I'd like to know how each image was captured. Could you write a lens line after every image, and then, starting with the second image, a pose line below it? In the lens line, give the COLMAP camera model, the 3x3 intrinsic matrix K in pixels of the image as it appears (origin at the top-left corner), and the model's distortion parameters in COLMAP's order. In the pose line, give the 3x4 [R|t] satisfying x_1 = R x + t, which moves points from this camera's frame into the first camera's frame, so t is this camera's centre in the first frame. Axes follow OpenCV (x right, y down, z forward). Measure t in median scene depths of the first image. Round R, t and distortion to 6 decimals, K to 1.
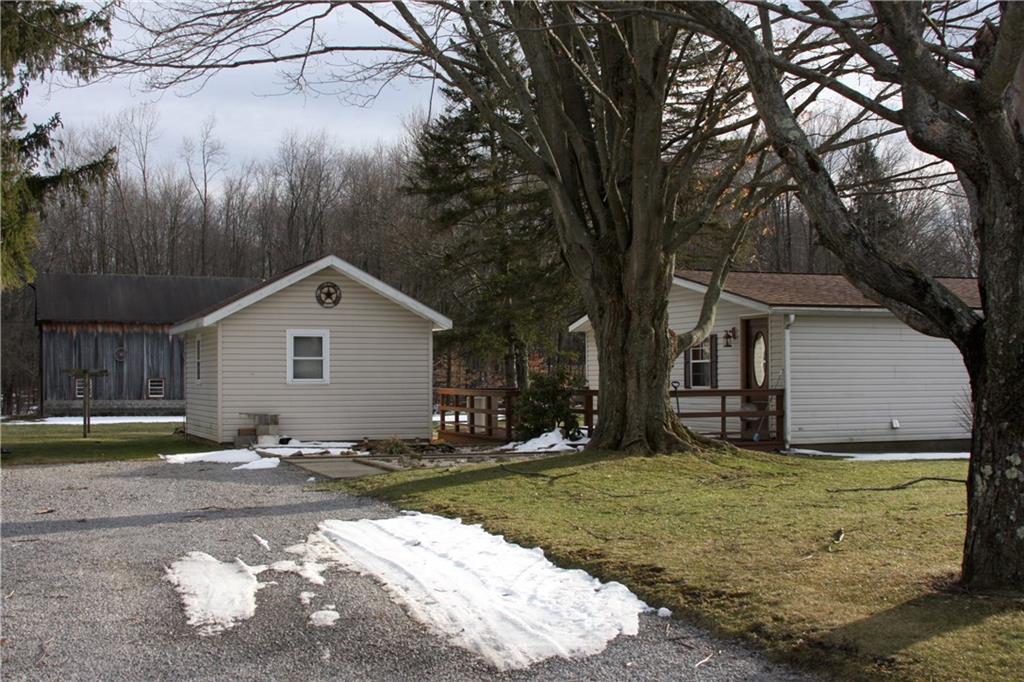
lens RADIAL K [[1373.6, 0, 511.6], [0, 1373.6, 339.5], [0, 0, 1]] dist [-0.143645, 0.000000]
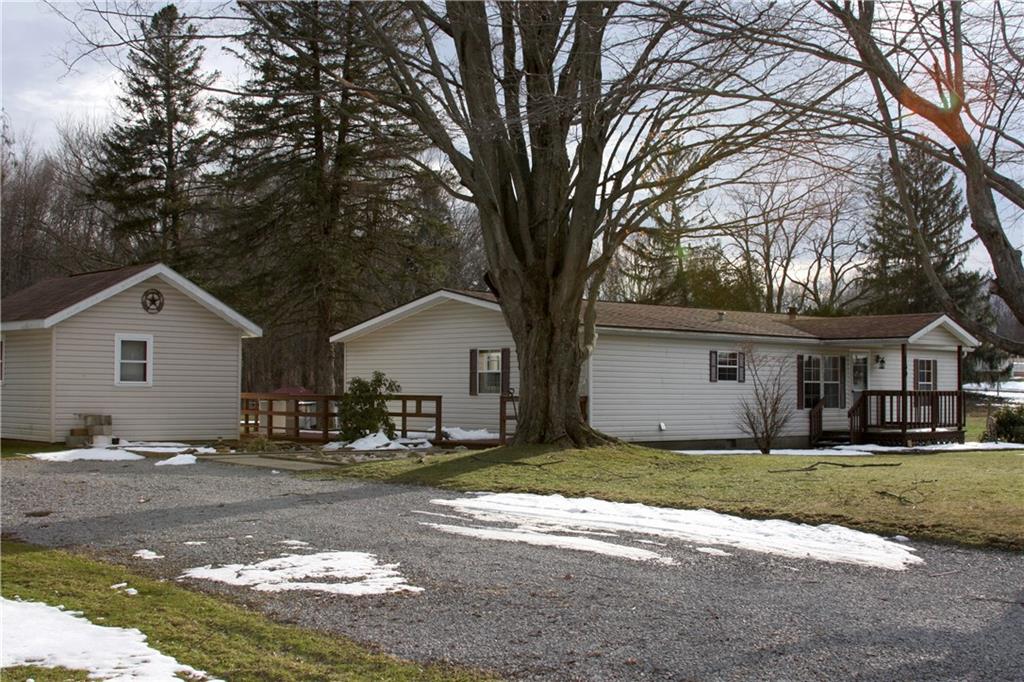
lens RADIAL K [[1373.6, 0, 512.0], [0, 1373.6, 343.6], [0, 0, 1]] dist [-0.143645, 0.000000]
pose [[0.922822, 0.025369, 0.384391, -0.291121], [-0.022979, 0.999677, -0.010810, 0.004863], [-0.384541, 0.001143, 0.923107, -0.064100]]
